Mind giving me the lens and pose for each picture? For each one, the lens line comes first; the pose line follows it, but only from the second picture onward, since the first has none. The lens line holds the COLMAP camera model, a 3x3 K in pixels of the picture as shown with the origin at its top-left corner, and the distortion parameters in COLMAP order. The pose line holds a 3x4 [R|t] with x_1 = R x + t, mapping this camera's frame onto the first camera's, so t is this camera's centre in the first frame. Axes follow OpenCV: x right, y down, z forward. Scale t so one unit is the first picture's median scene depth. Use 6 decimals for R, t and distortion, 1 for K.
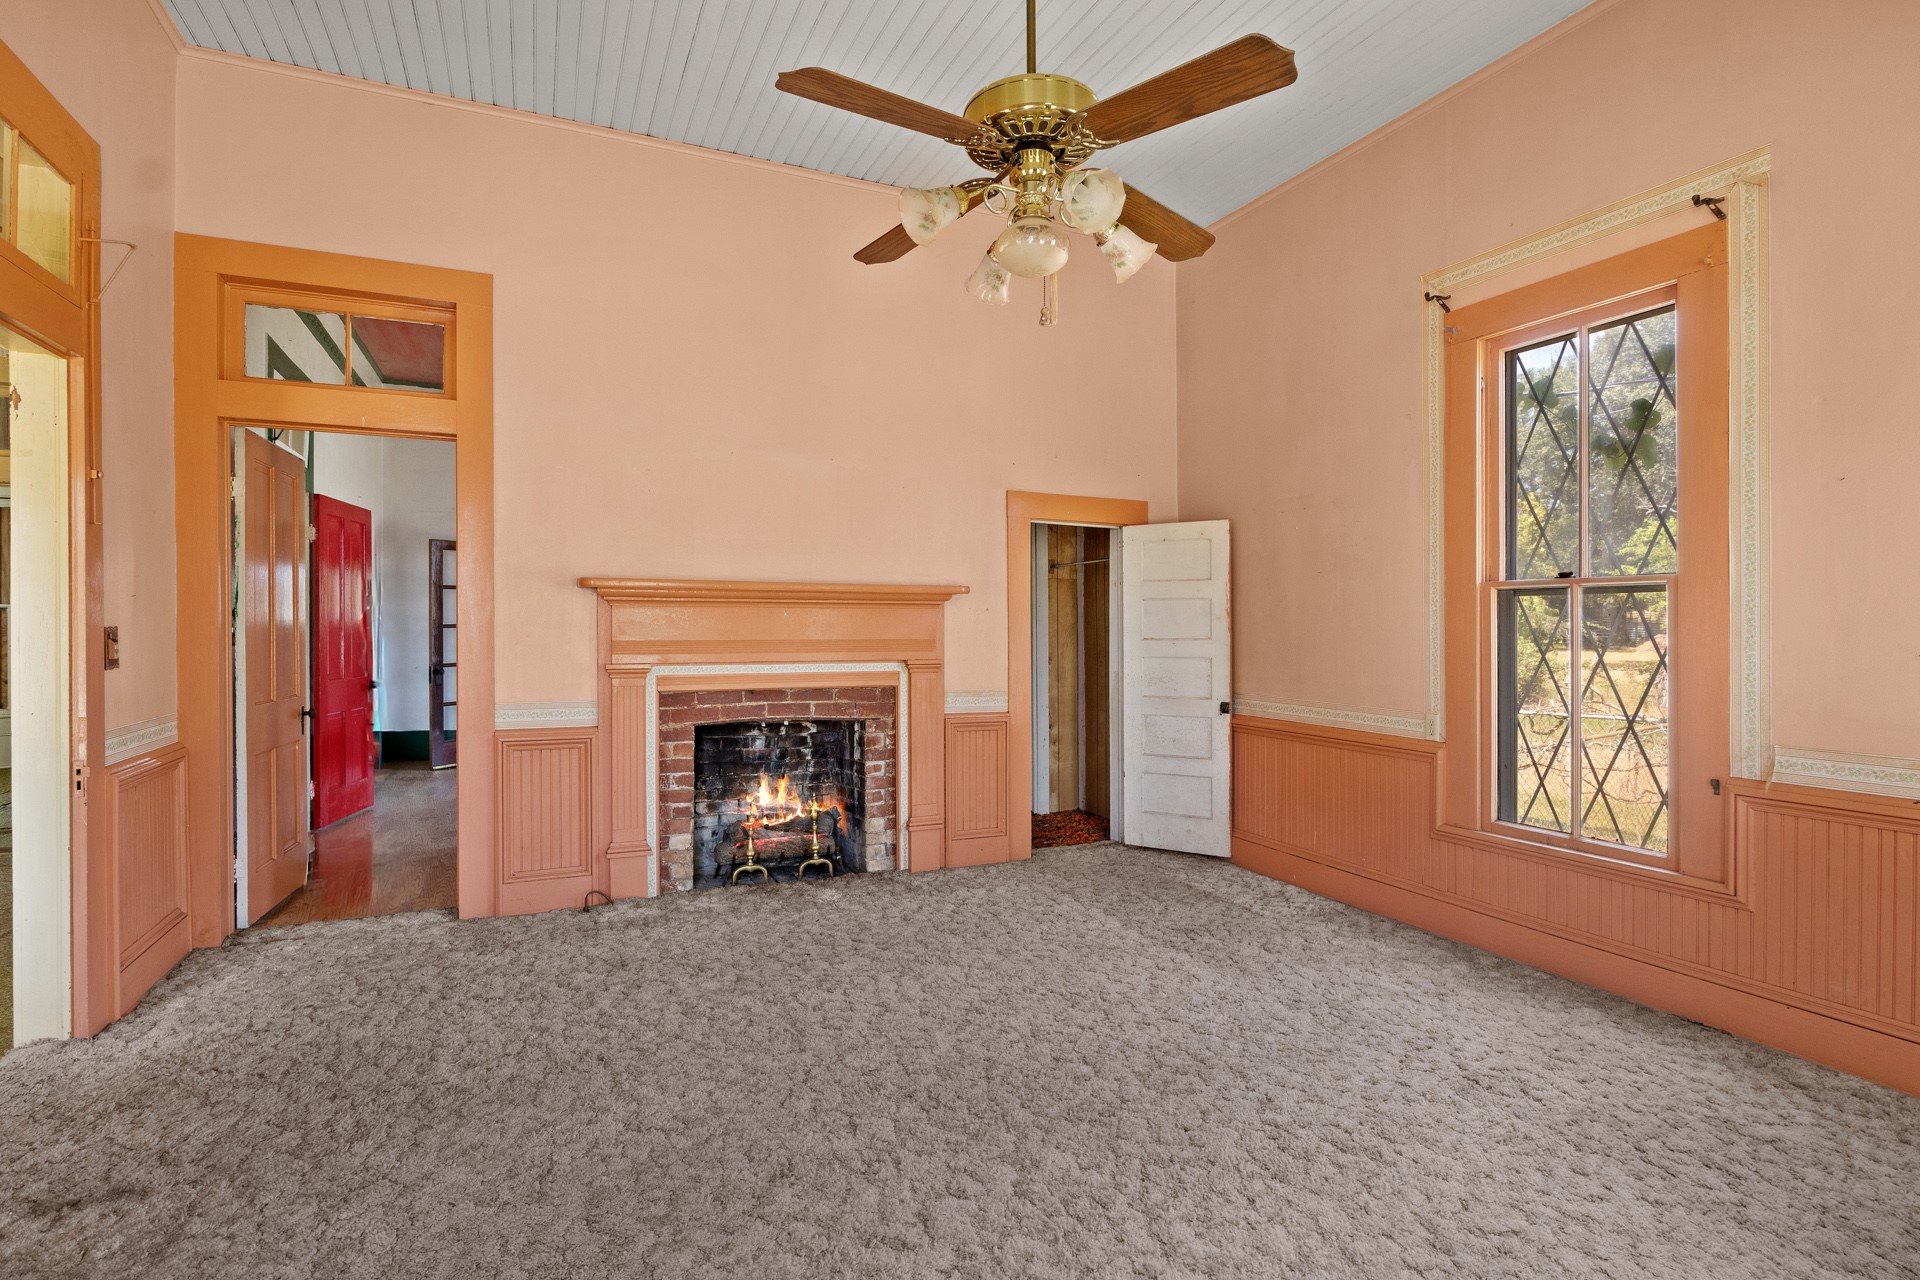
lens RADIAL K [[966.2, 0, 967.8], [0, 966.2, 622.4], [0, 0, 1]] dist [-0.011435, 0.000125]
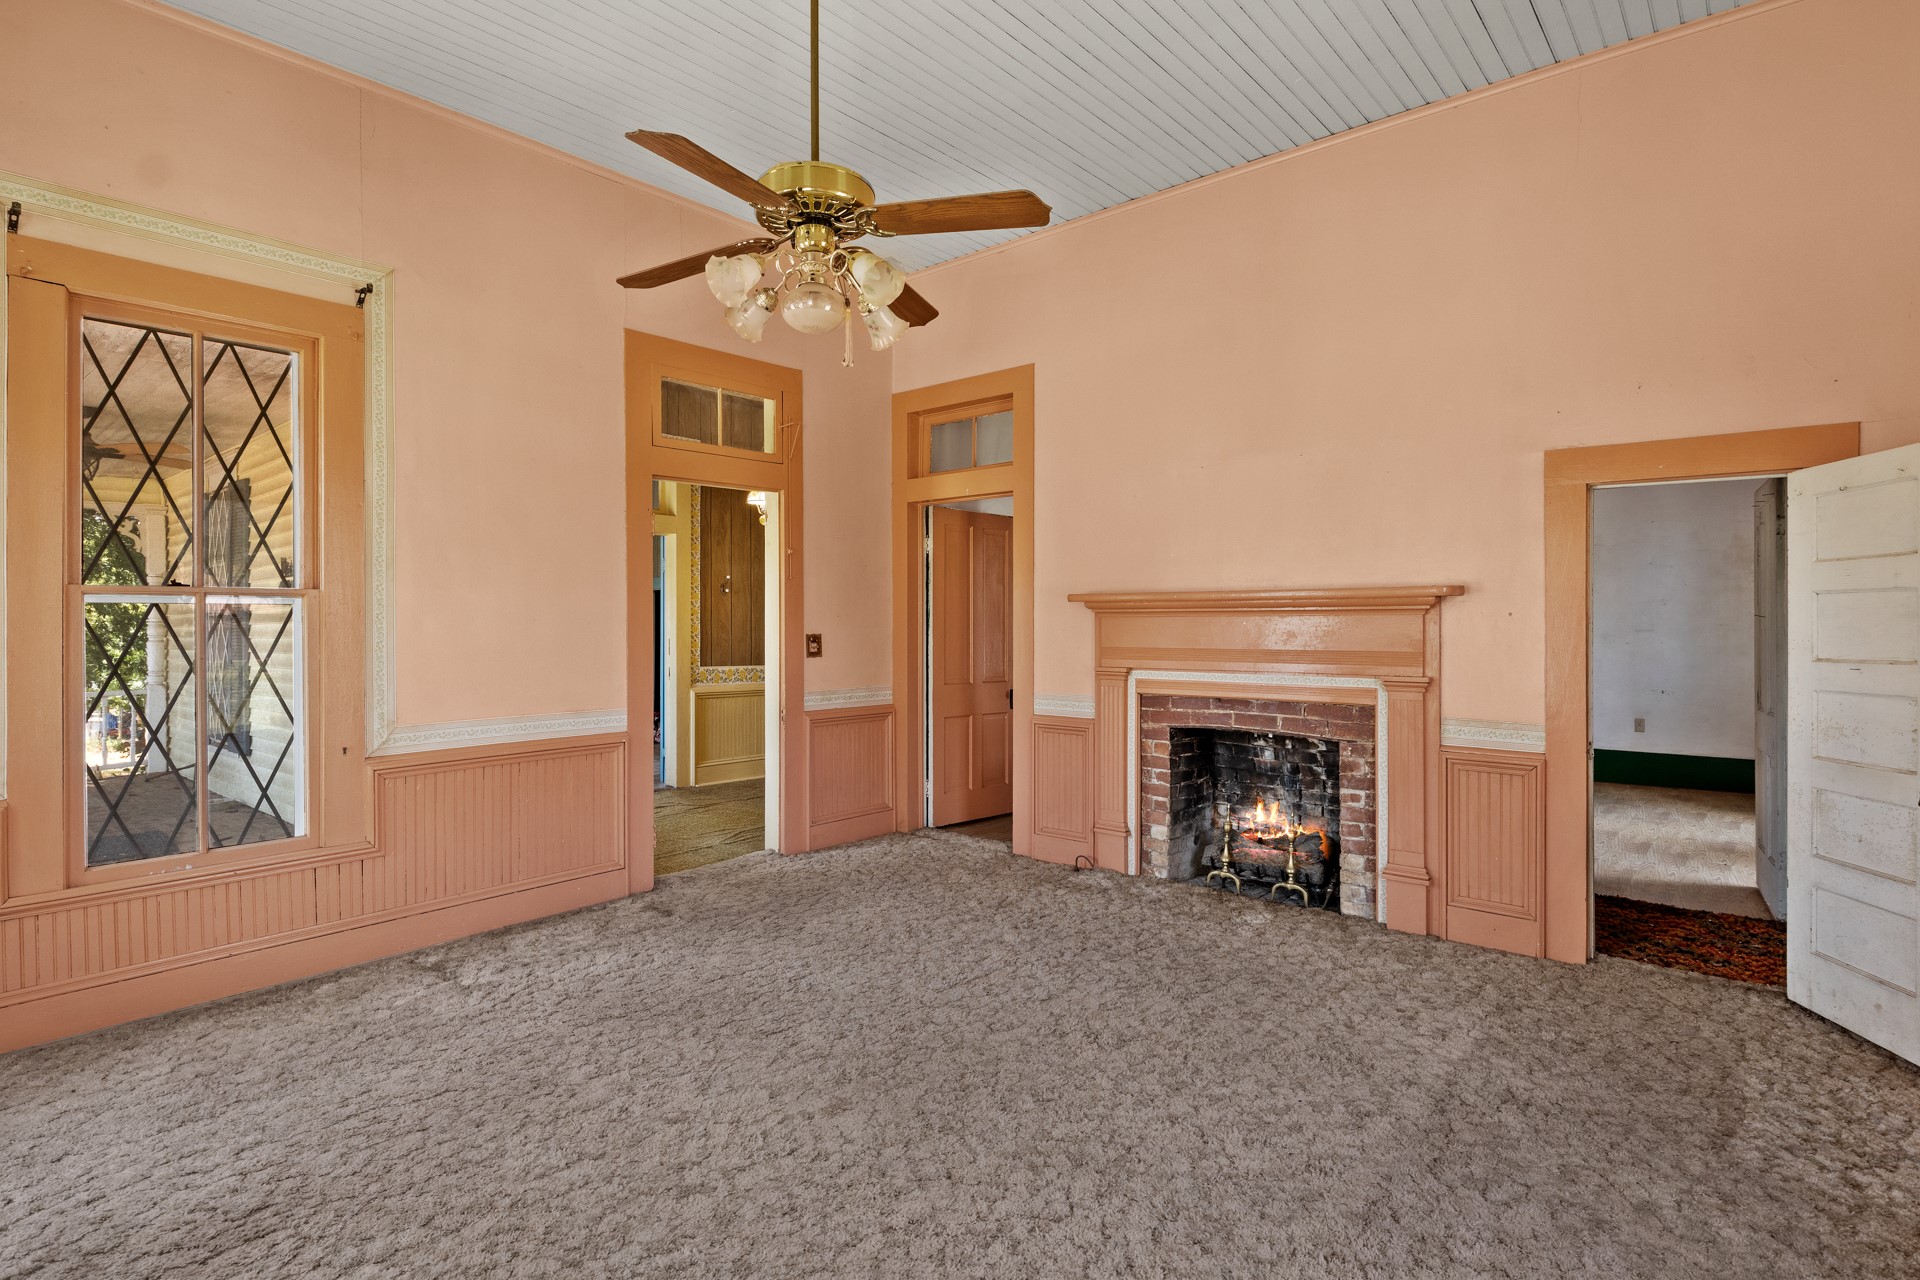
lens RADIAL K [[966.2, 0, 967.8], [0, 966.2, 622.4], [0, 0, 1]] dist [-0.011435, 0.000125]
pose [[0.420493, -0.006041, -0.907275, 0.584333], [0.000907, 0.999980, -0.006238, -0.003134], [0.907295, 0.001800, 0.420491, 0.333787]]
